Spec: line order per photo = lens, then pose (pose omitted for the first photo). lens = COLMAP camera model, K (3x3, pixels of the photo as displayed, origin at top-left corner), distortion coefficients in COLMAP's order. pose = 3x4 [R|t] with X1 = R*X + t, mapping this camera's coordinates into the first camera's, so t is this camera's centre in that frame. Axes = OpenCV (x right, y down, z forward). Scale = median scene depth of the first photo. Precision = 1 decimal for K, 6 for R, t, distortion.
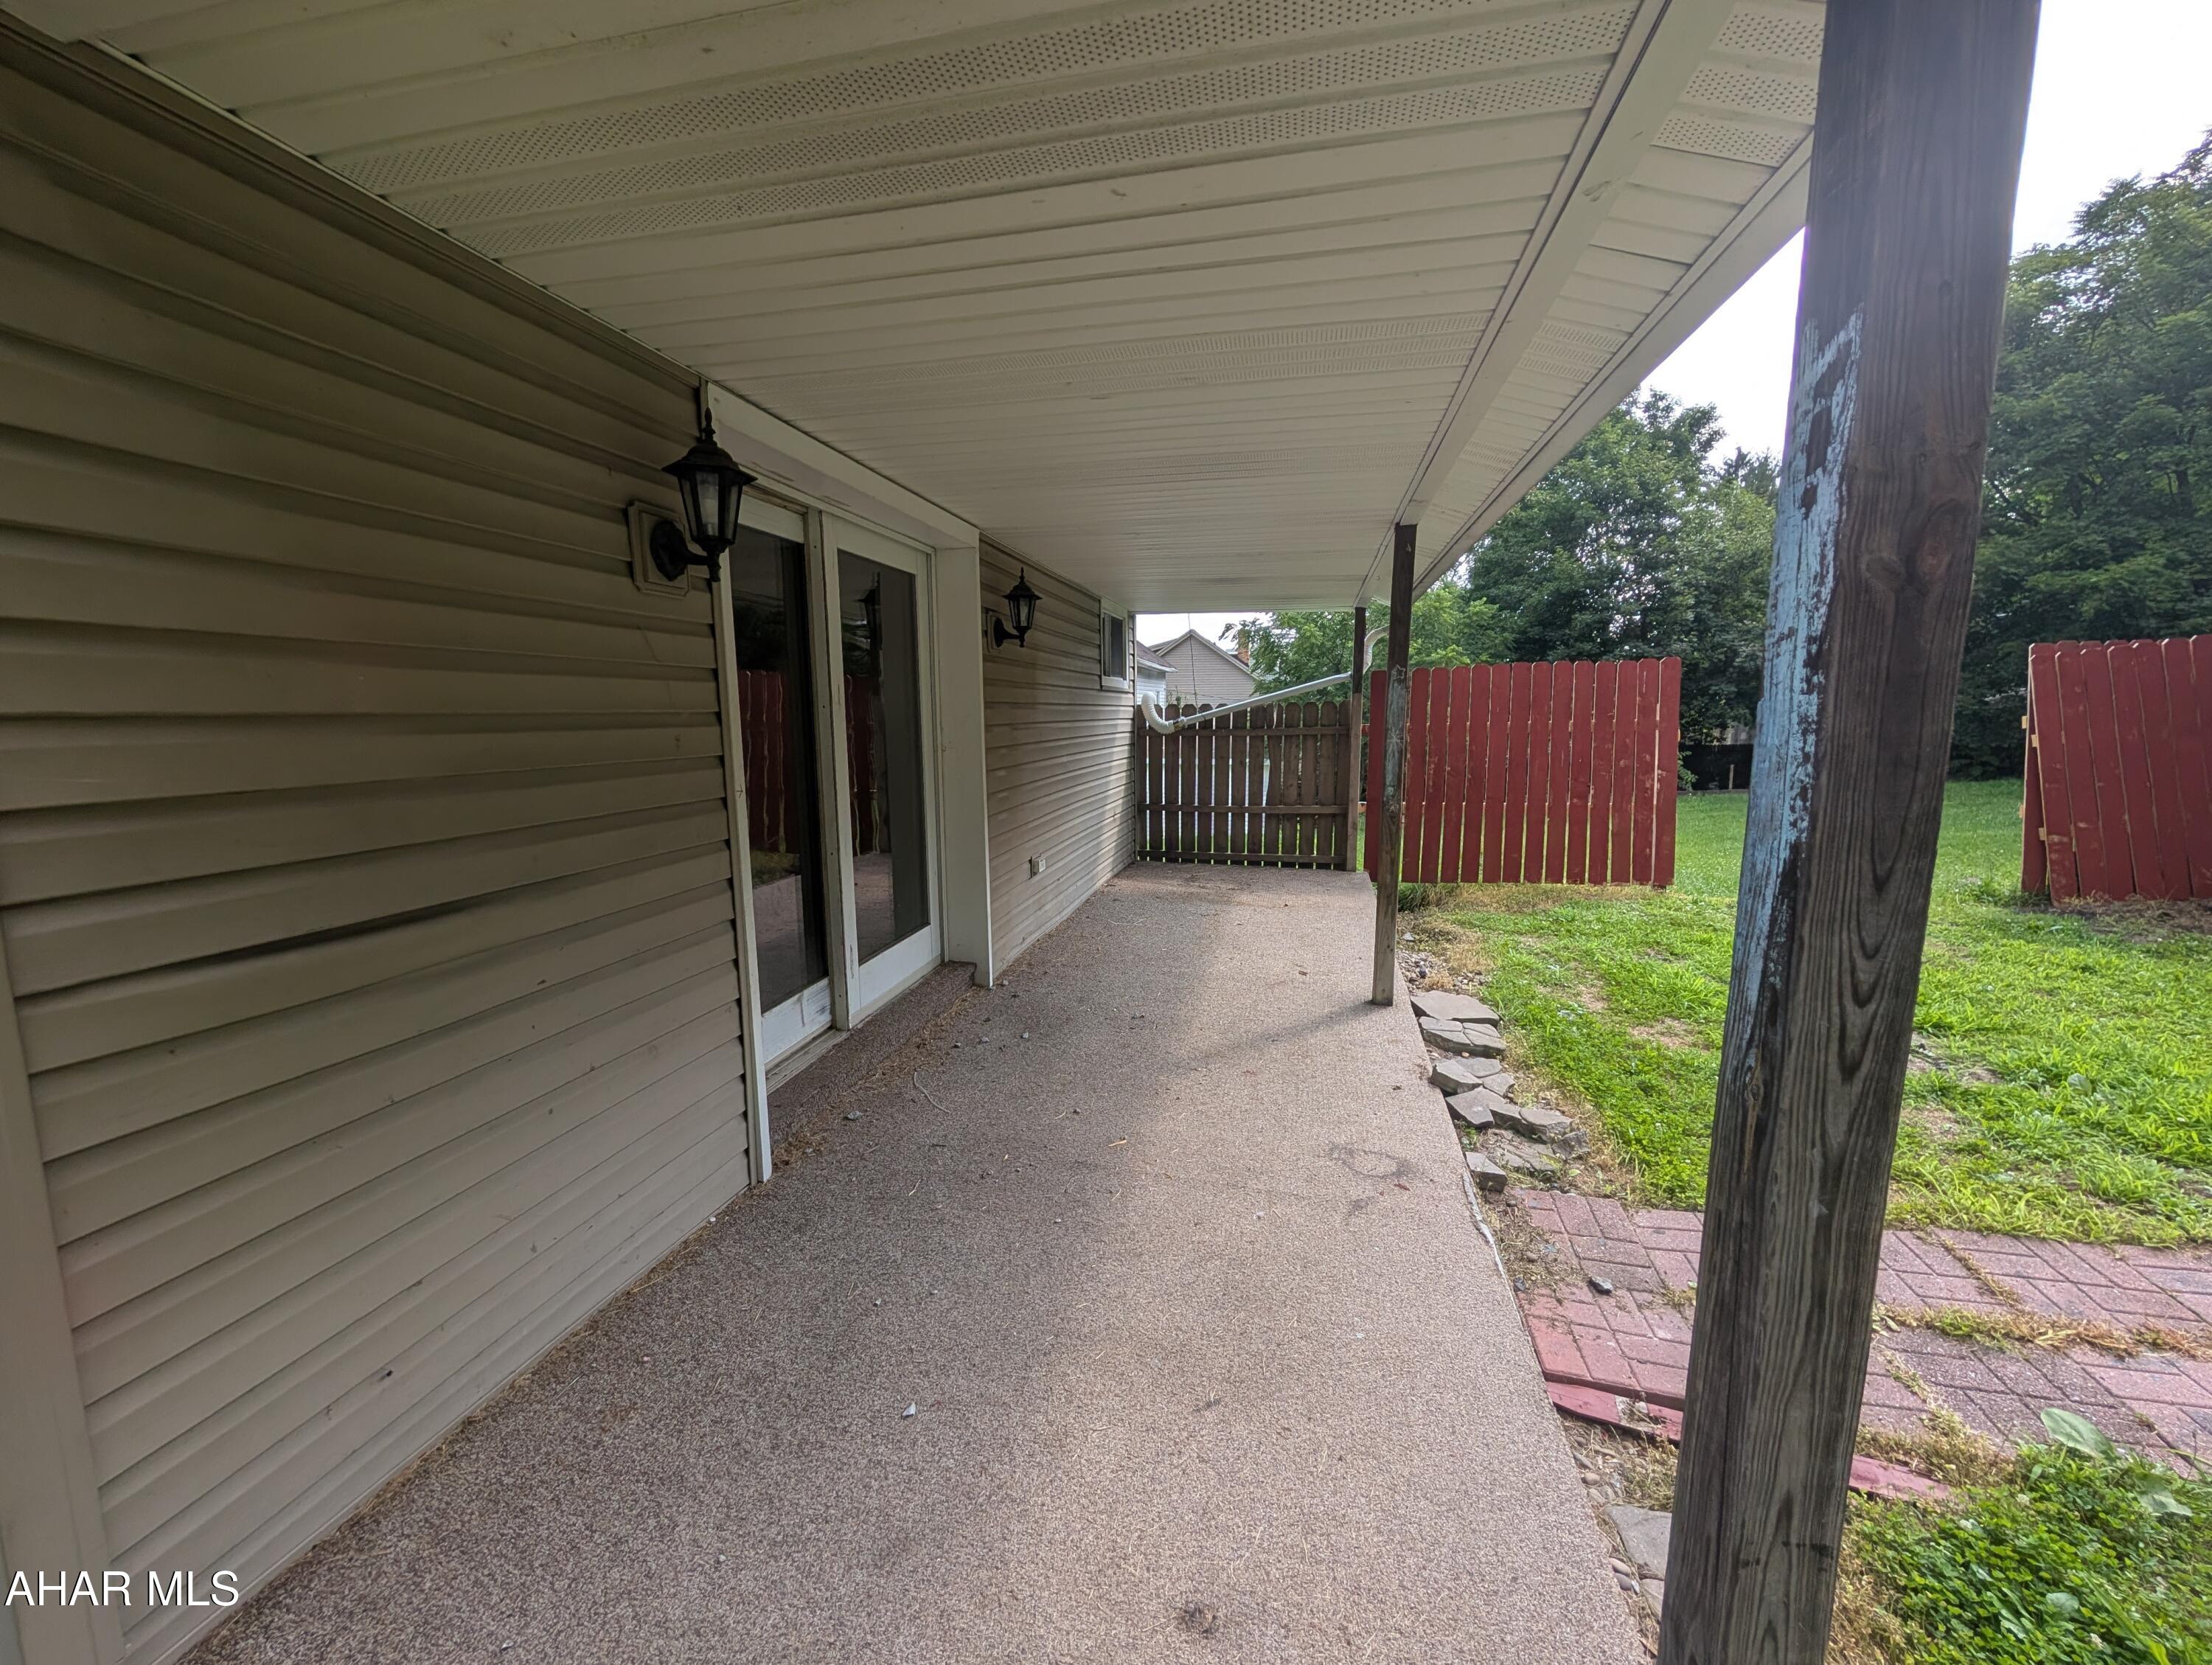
lens RADIAL K [[837.6, 0, 1104.2], [0, 837.6, 838.1], [0, 0, 1]] dist [0.001333, -0.000143]
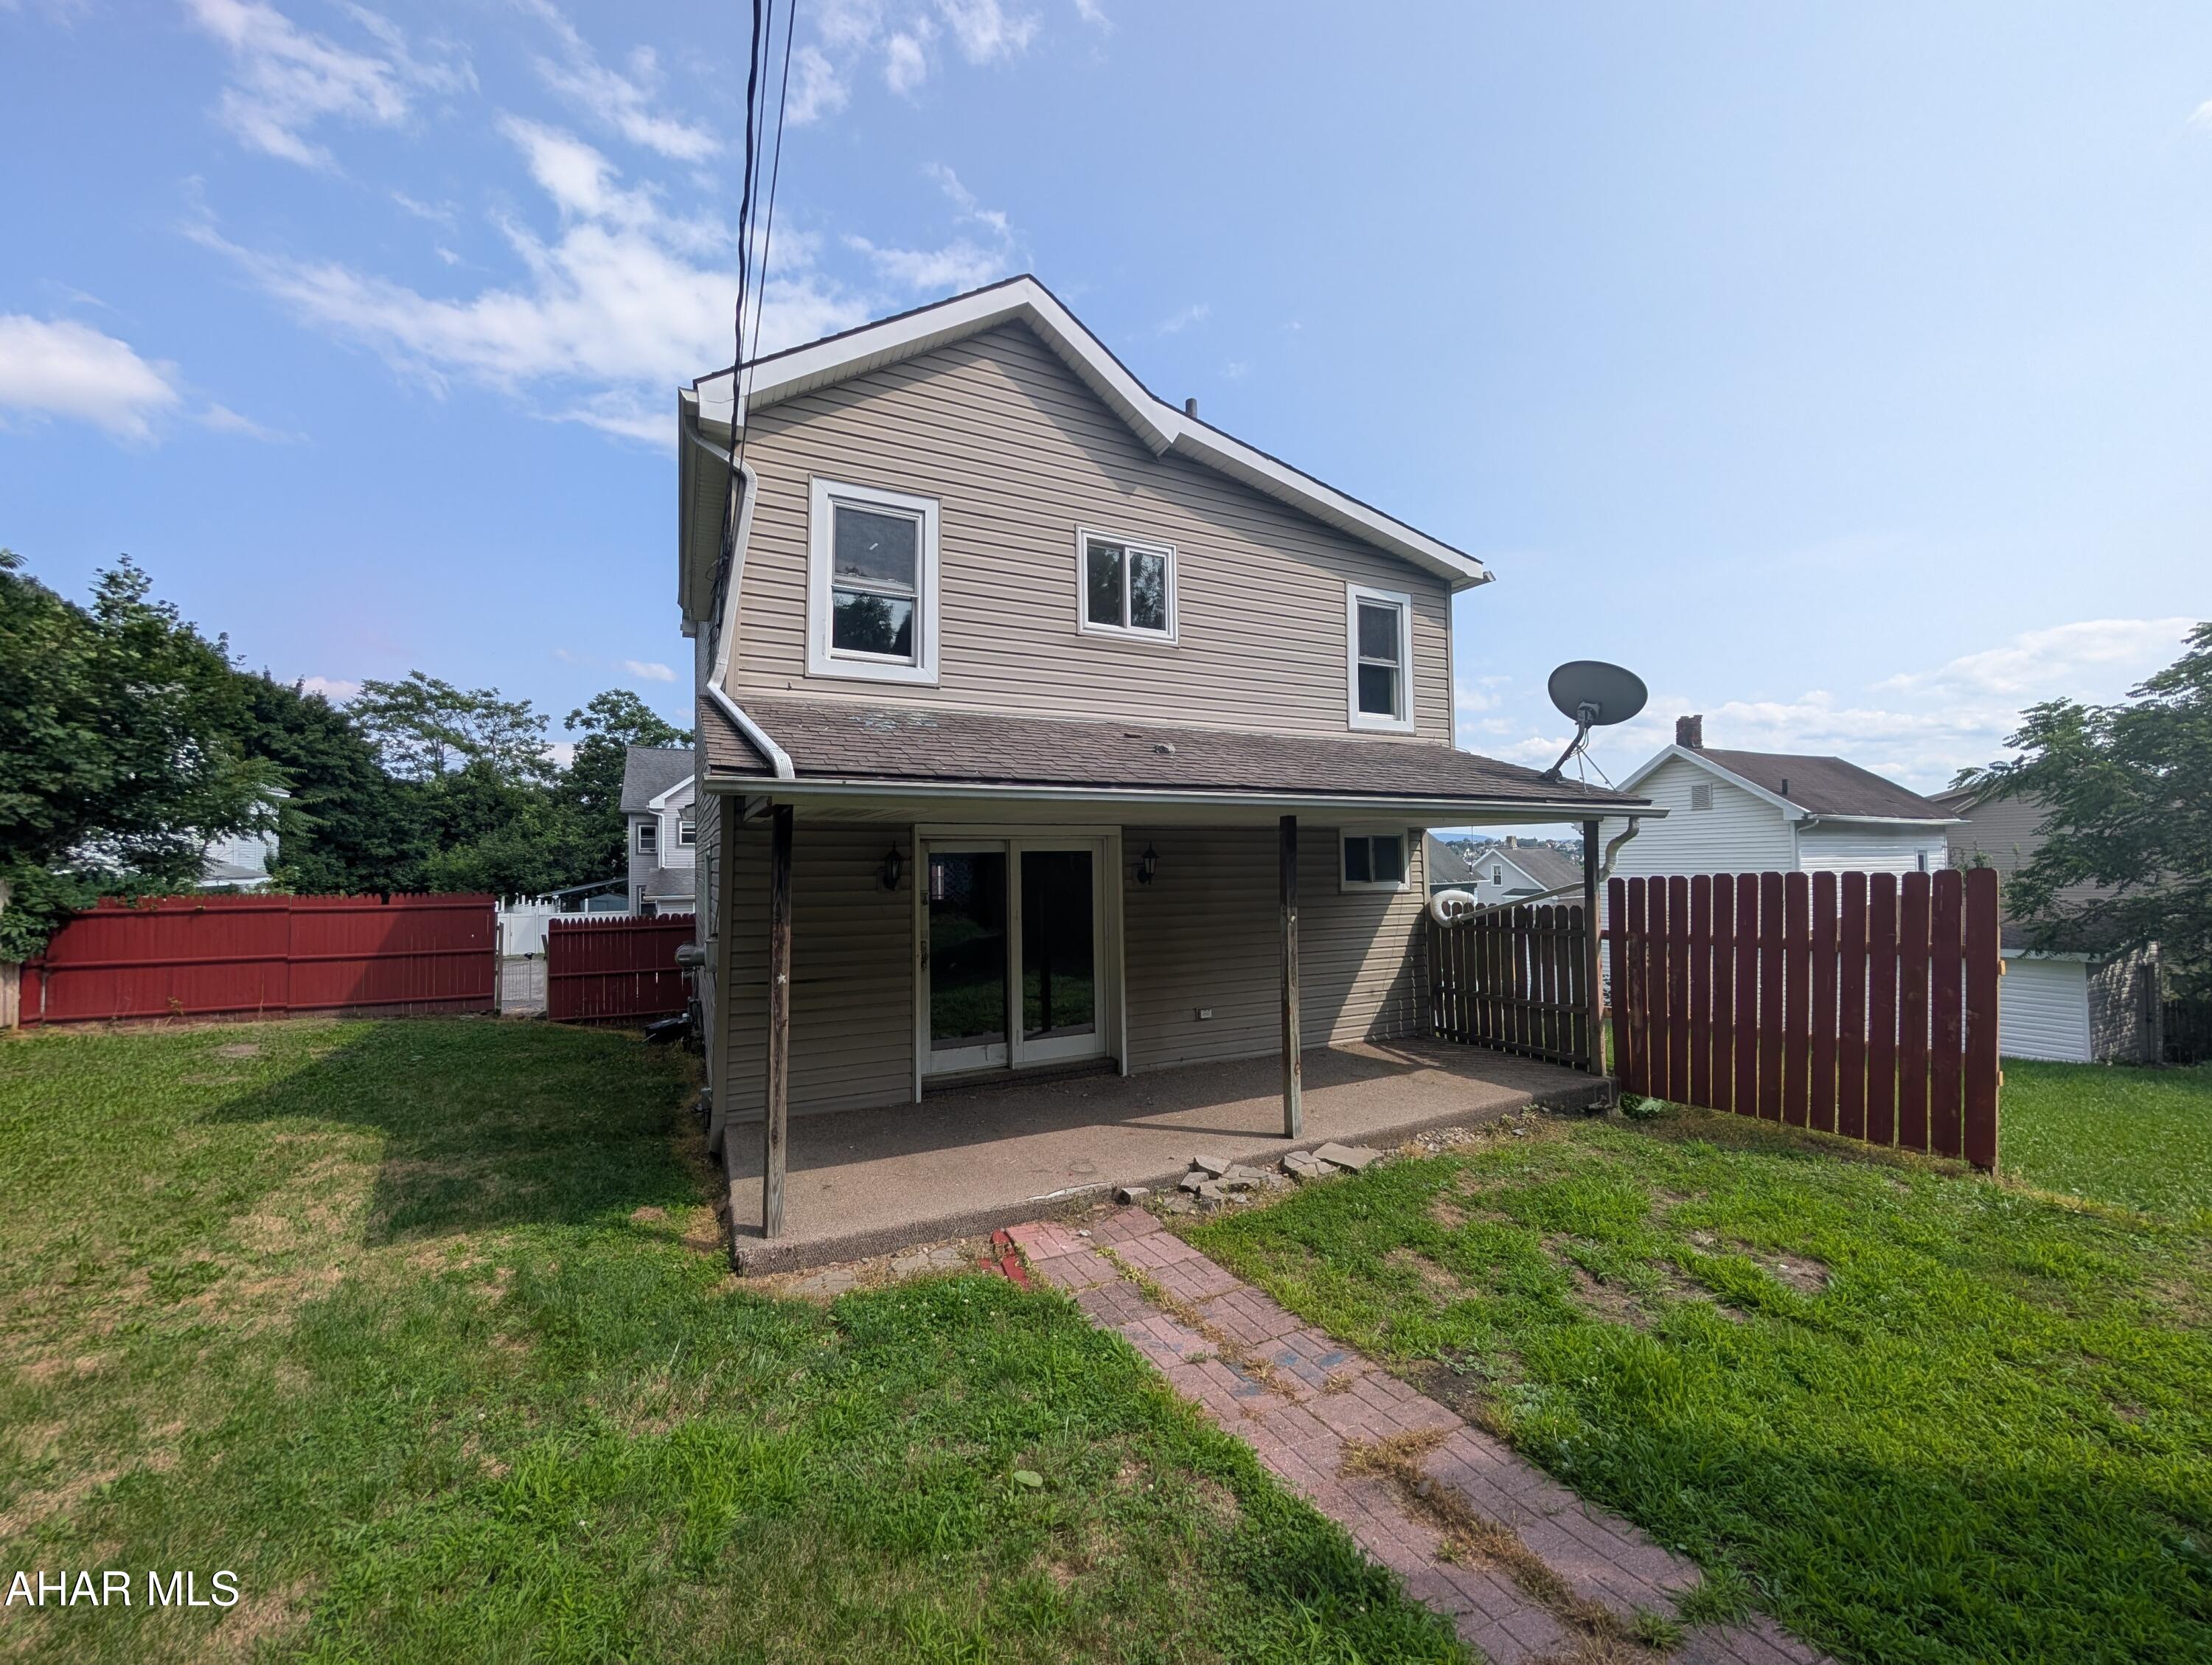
lens RADIAL K [[837.6, 0, 1104.2], [0, 837.6, 838.1], [0, 0, 1]] dist [0.001333, -0.000143]
pose [[0.635296, -0.032633, -0.771579, 1.309942], [-0.107857, 0.985566, -0.130489, -0.086223], [0.764700, 0.166119, 0.622606, -0.220124]]
